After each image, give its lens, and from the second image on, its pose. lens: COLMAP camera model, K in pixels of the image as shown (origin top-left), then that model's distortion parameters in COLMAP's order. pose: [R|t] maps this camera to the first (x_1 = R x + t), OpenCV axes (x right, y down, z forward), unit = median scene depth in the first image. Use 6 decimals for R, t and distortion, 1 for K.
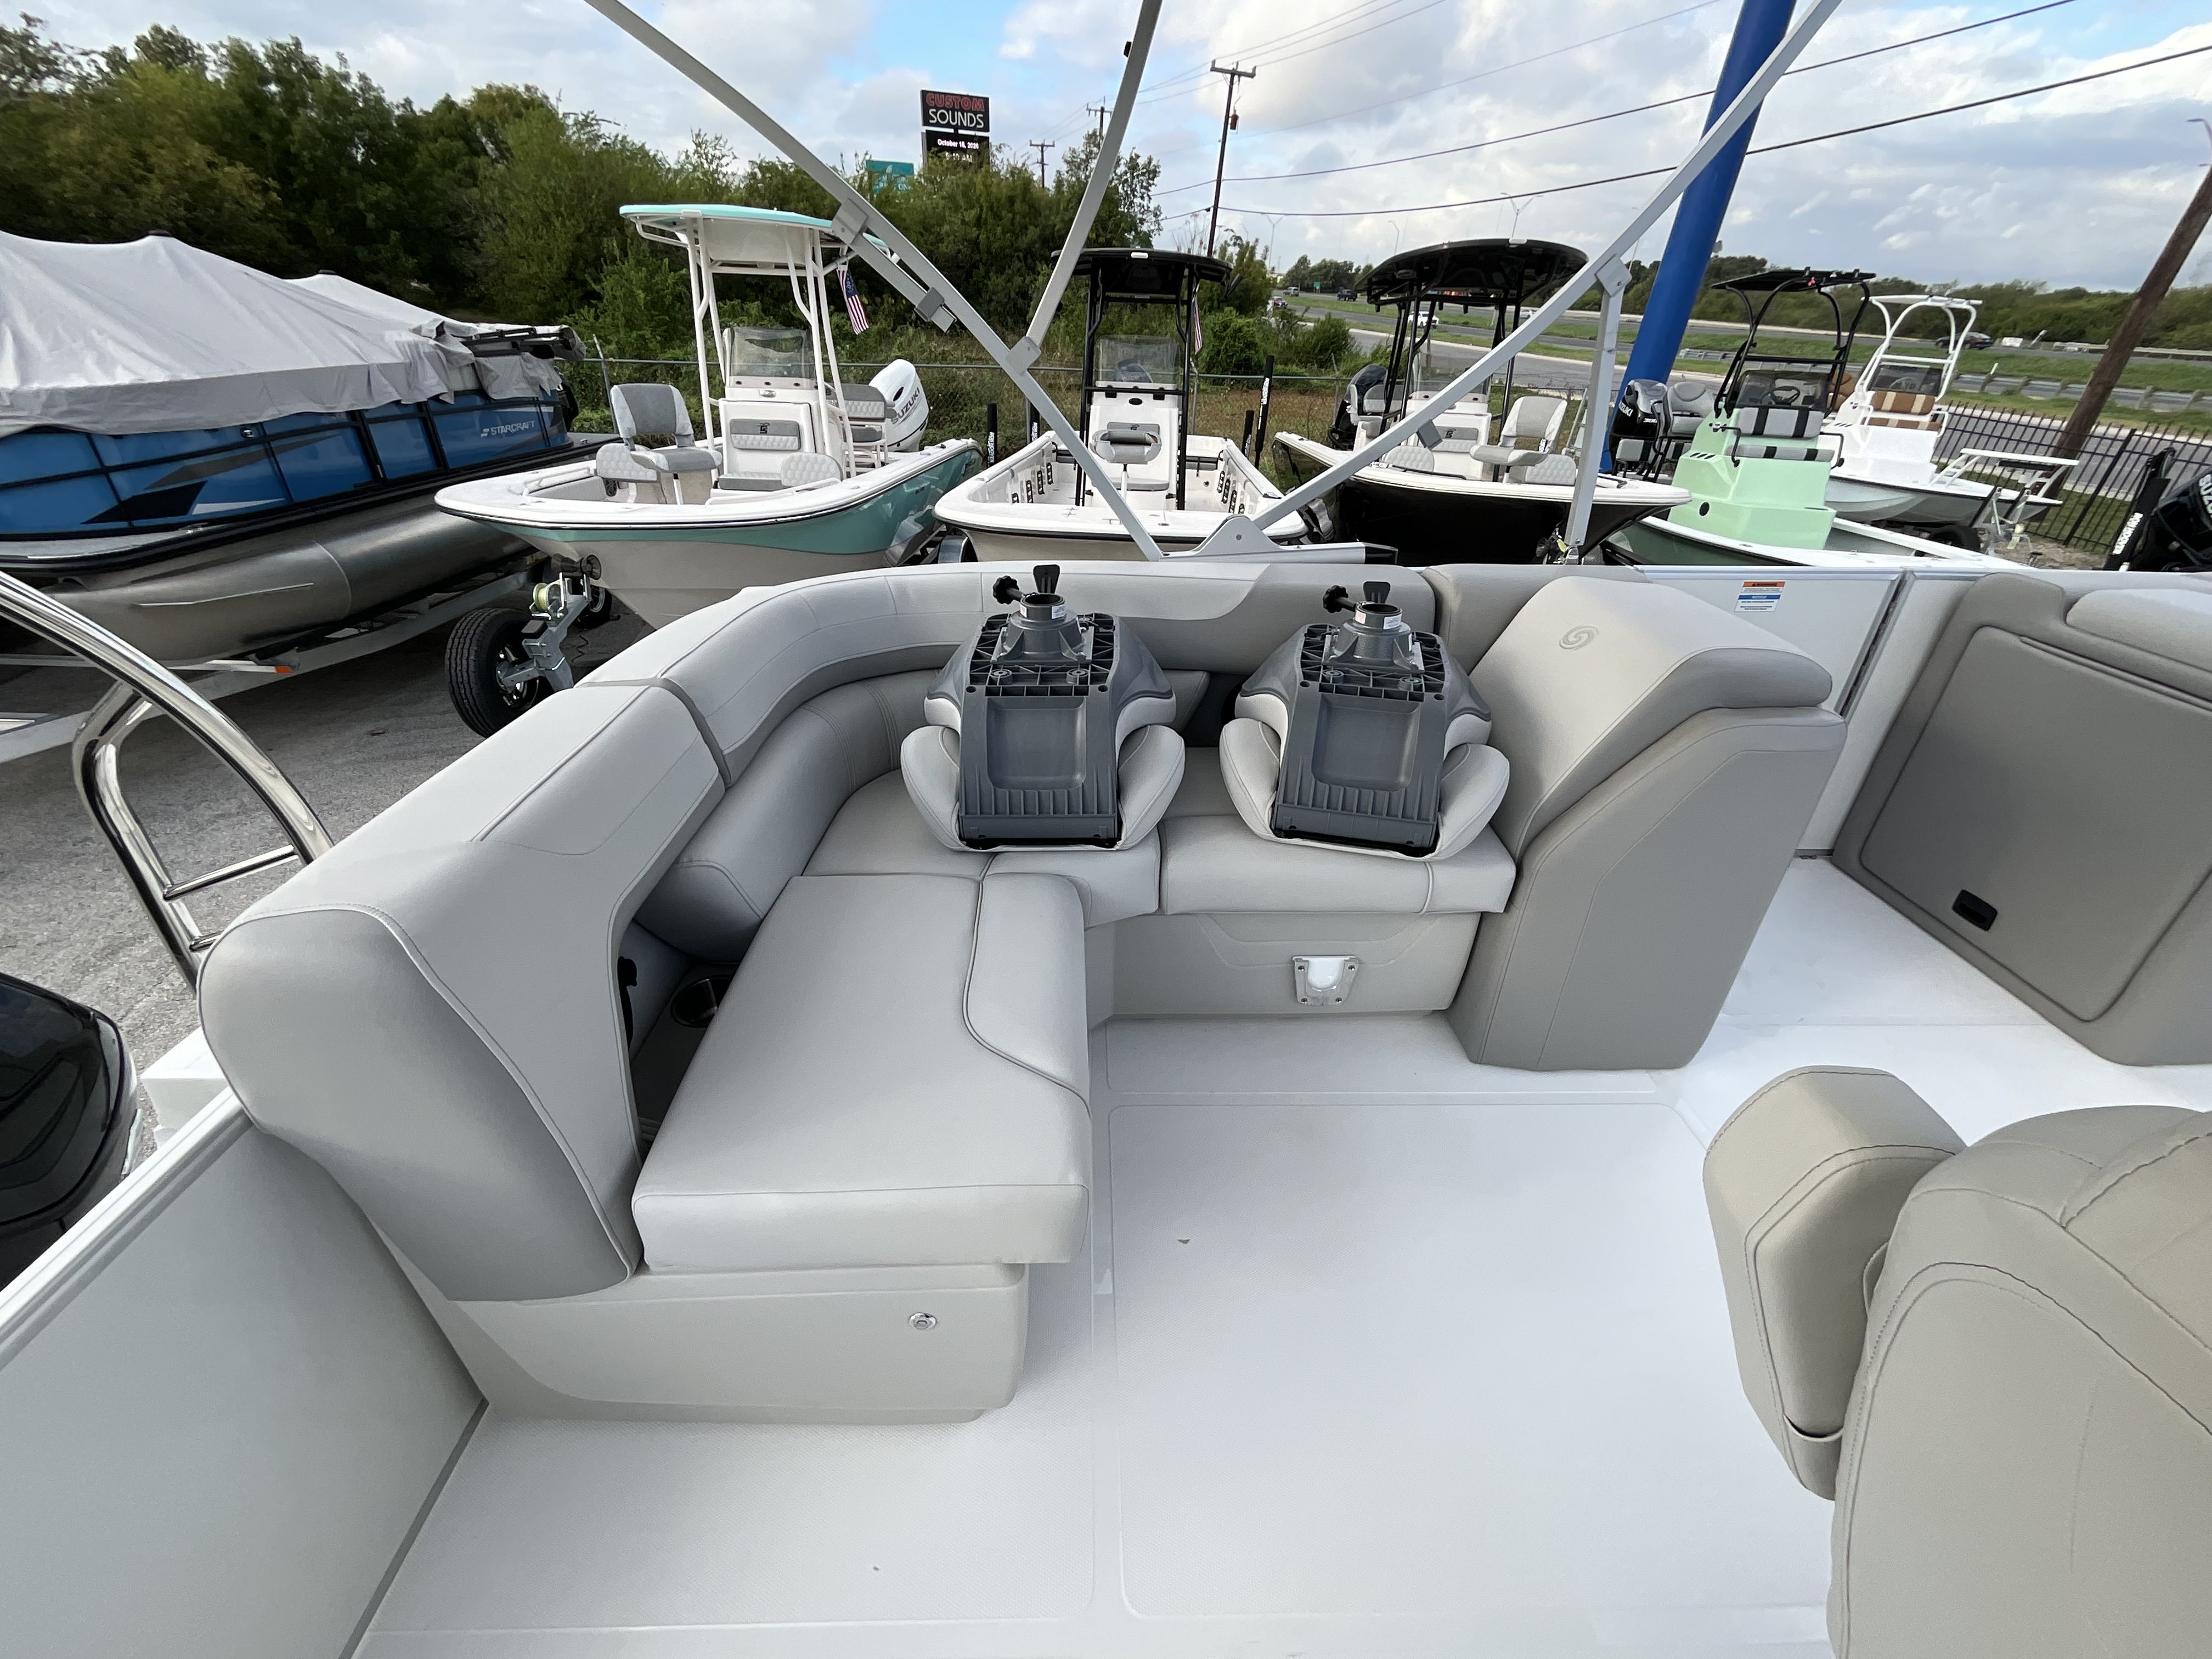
lens RADIAL K [[904.3, 0, 1096.5], [0, 904.3, 831.0], [0, 0, 1]] dist [-0.005722, -0.001106]
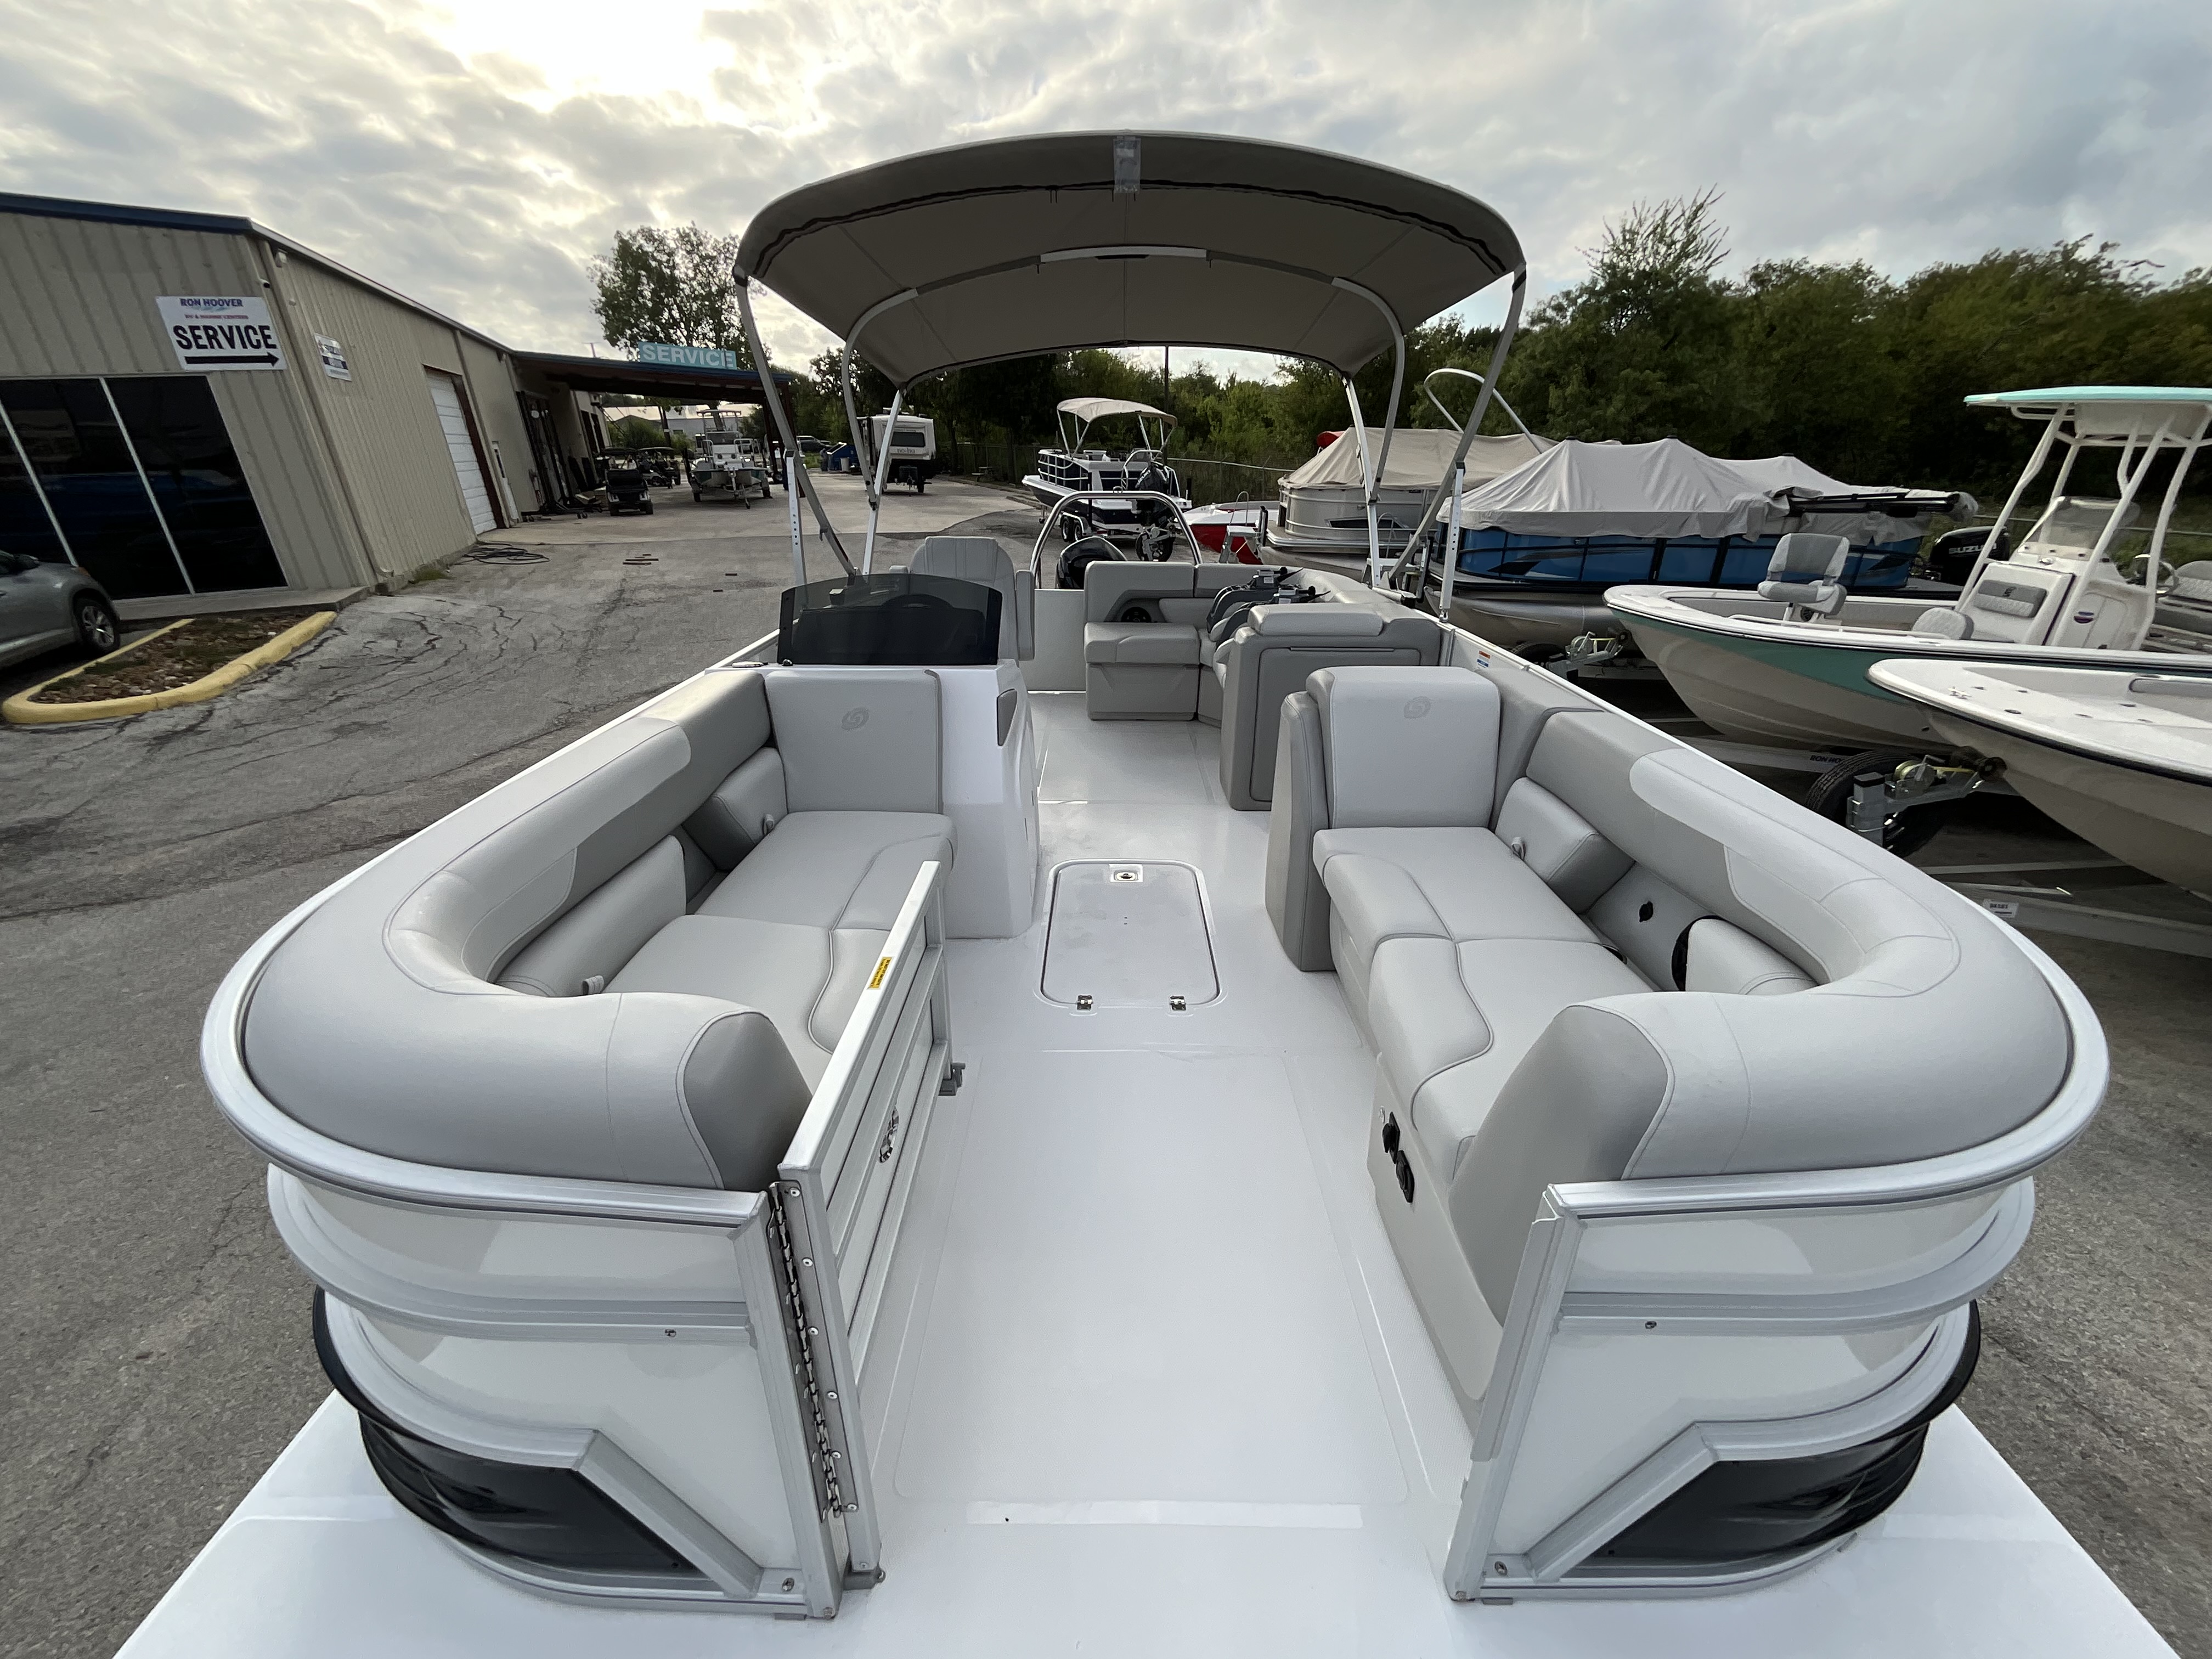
lens RADIAL K [[887.1, 0, 1099.8], [0, 887.1, 823.7], [0, 0, 1]] dist [0.019273, -0.008166]
pose [[-0.026127, 0.365437, -0.930469, 0.536125], [-0.501113, 0.800606, 0.328505, -0.051483], [0.864987, 0.474854, 0.162208, 0.075377]]
